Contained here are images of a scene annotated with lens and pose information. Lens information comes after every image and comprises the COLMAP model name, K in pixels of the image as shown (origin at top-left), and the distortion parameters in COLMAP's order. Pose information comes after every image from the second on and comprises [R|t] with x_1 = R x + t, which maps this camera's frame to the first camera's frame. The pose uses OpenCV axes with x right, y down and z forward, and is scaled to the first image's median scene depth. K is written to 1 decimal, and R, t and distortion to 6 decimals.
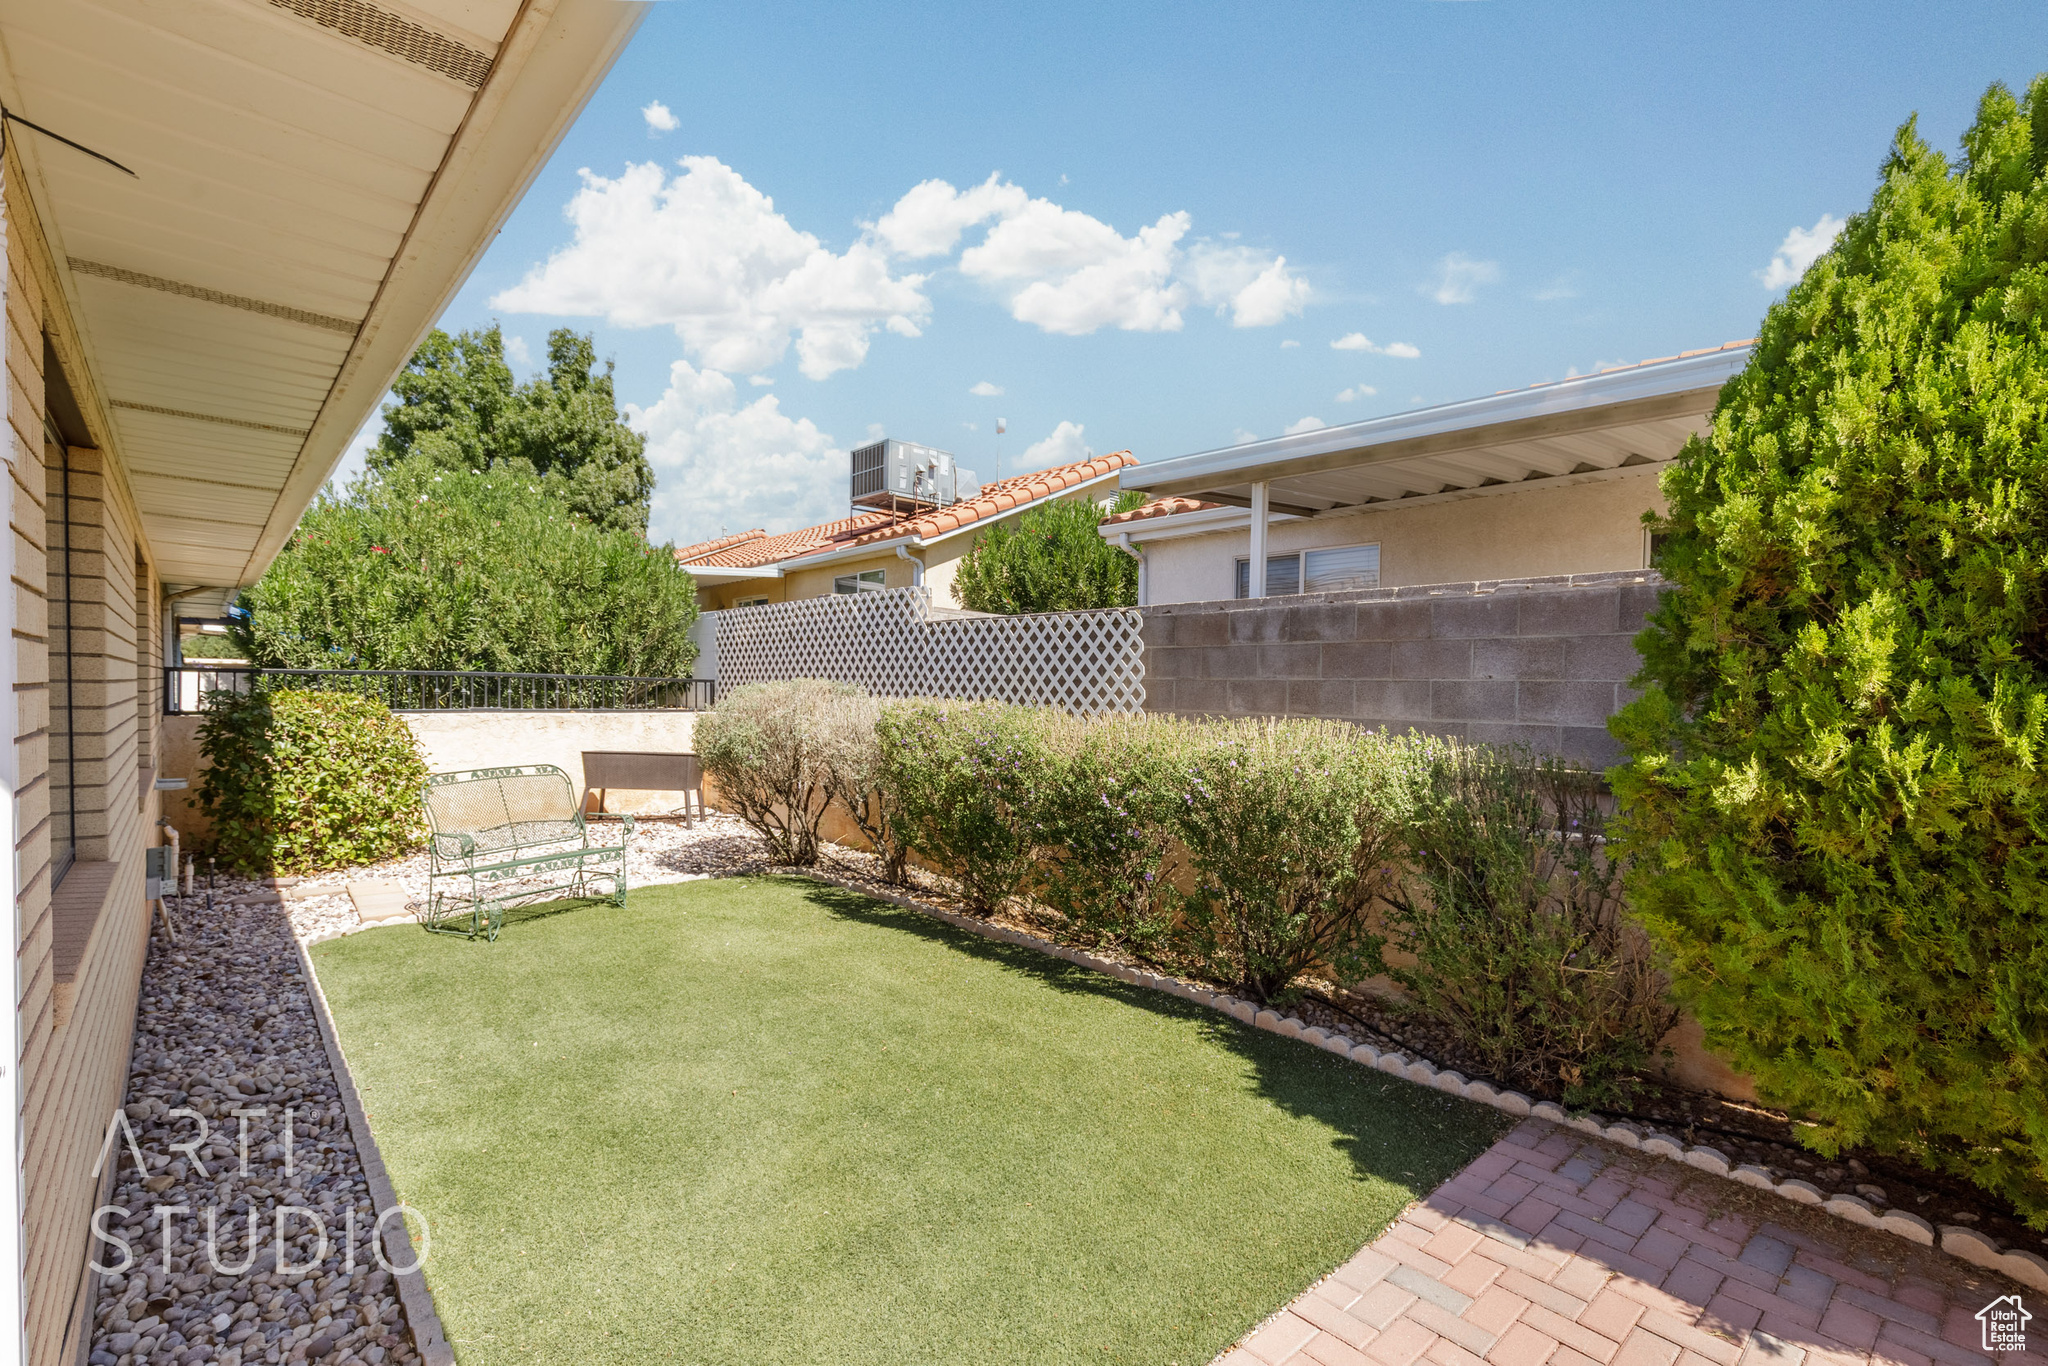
lens RADIAL K [[915.3, 0, 1037.6], [0, 915.3, 694.2], [0, 0, 1]] dist [0.003327, 0.000723]
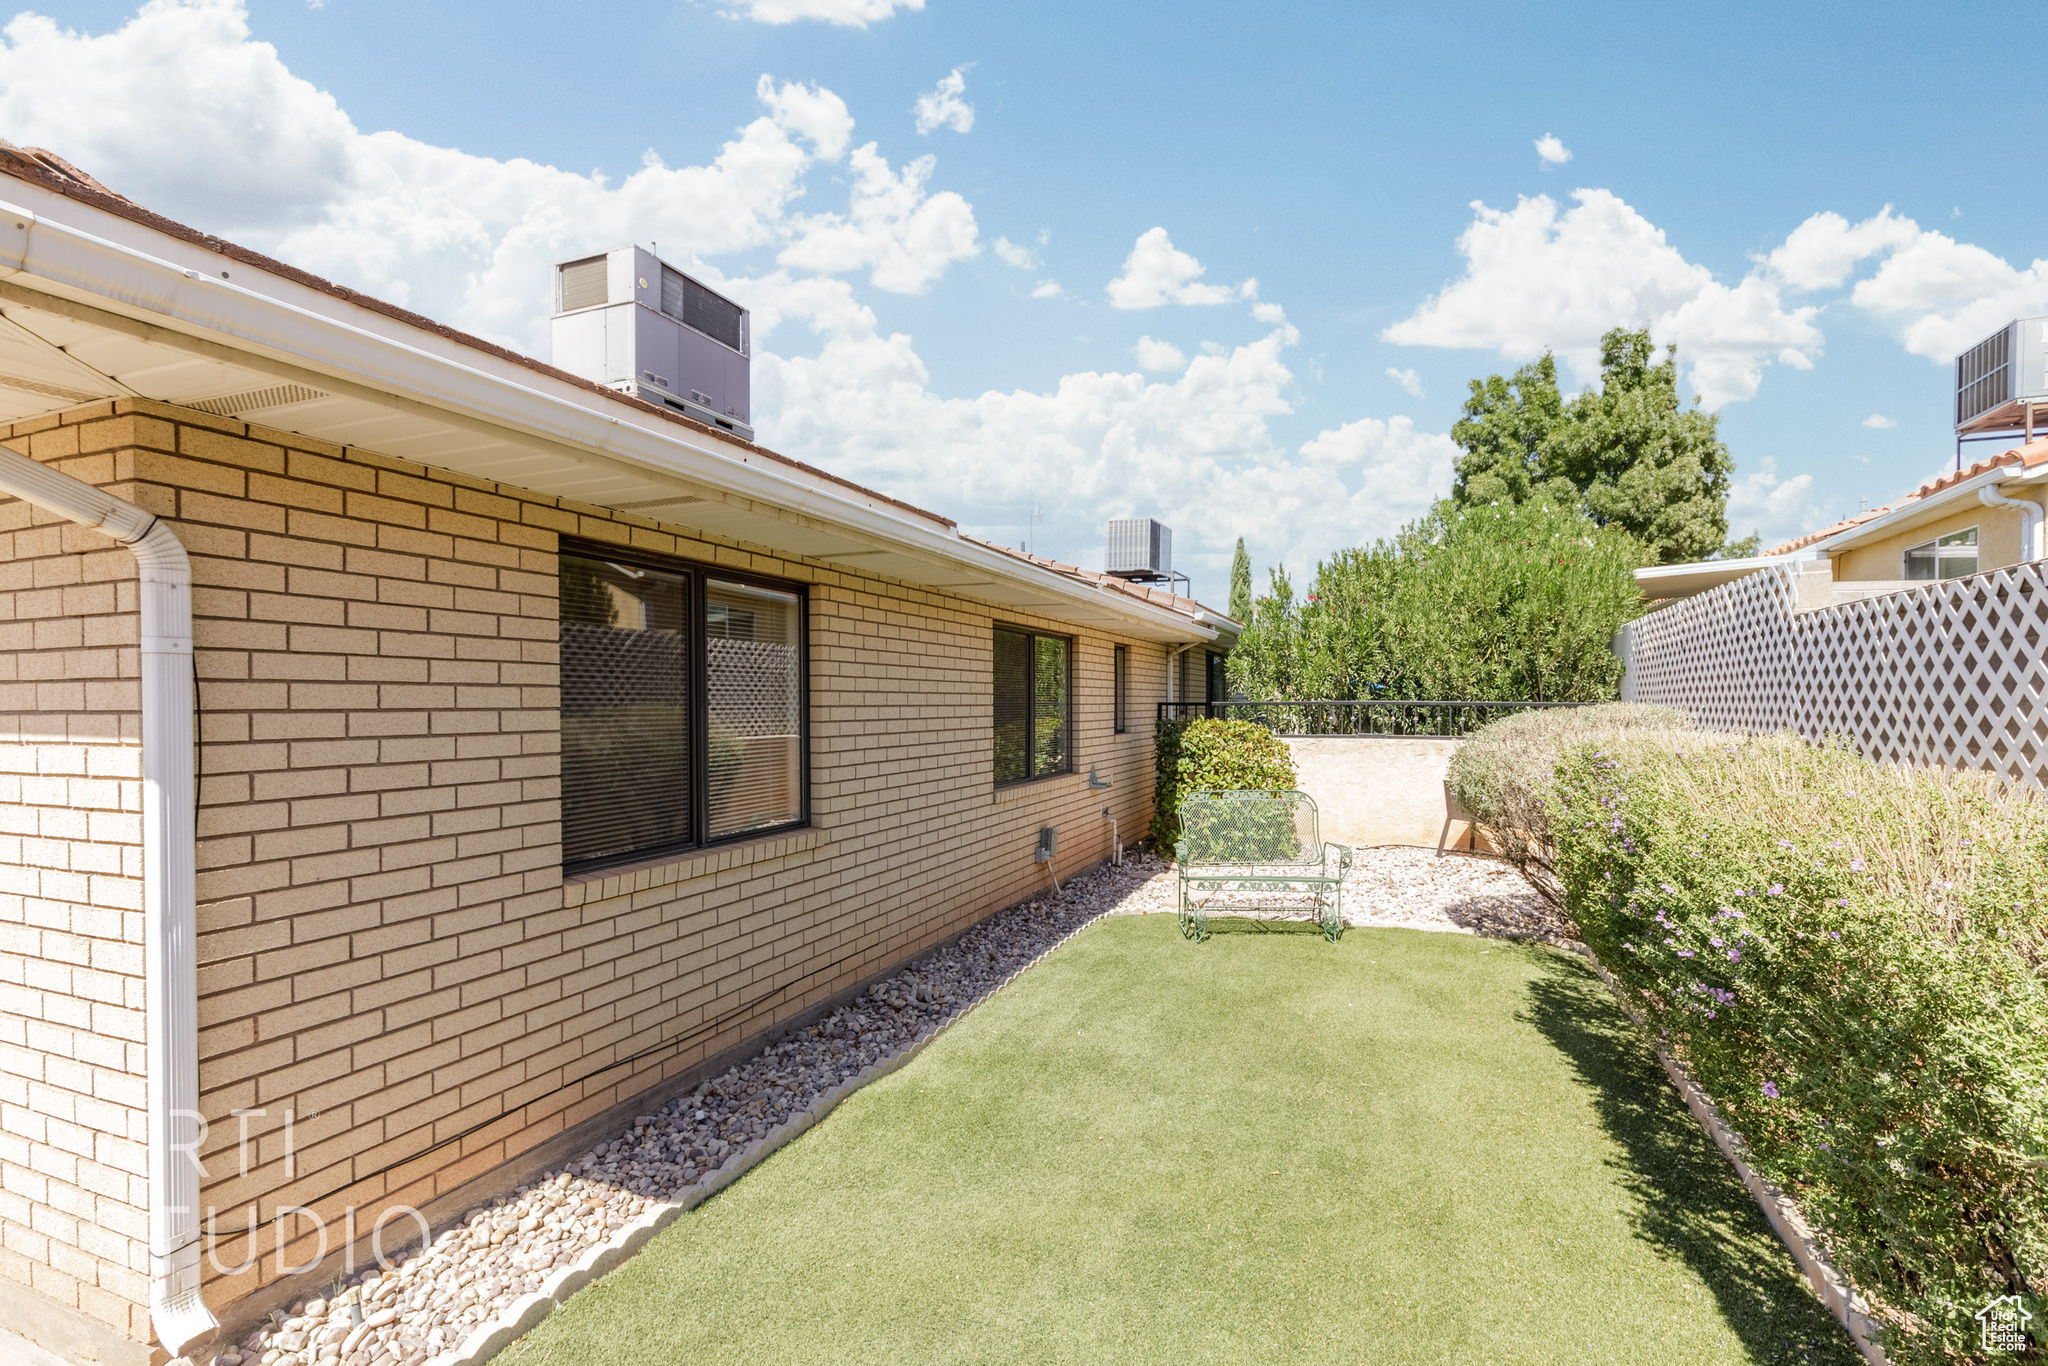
lens RADIAL K [[915.3, 0, 1037.6], [0, 915.3, 694.2], [0, 0, 1]] dist [0.003327, 0.000723]
pose [[0.429008, -0.024317, -0.902973, 0.263858], [0.002579, 0.999666, -0.025695, -0.007052], [0.903297, 0.008694, 0.428928, 0.253303]]
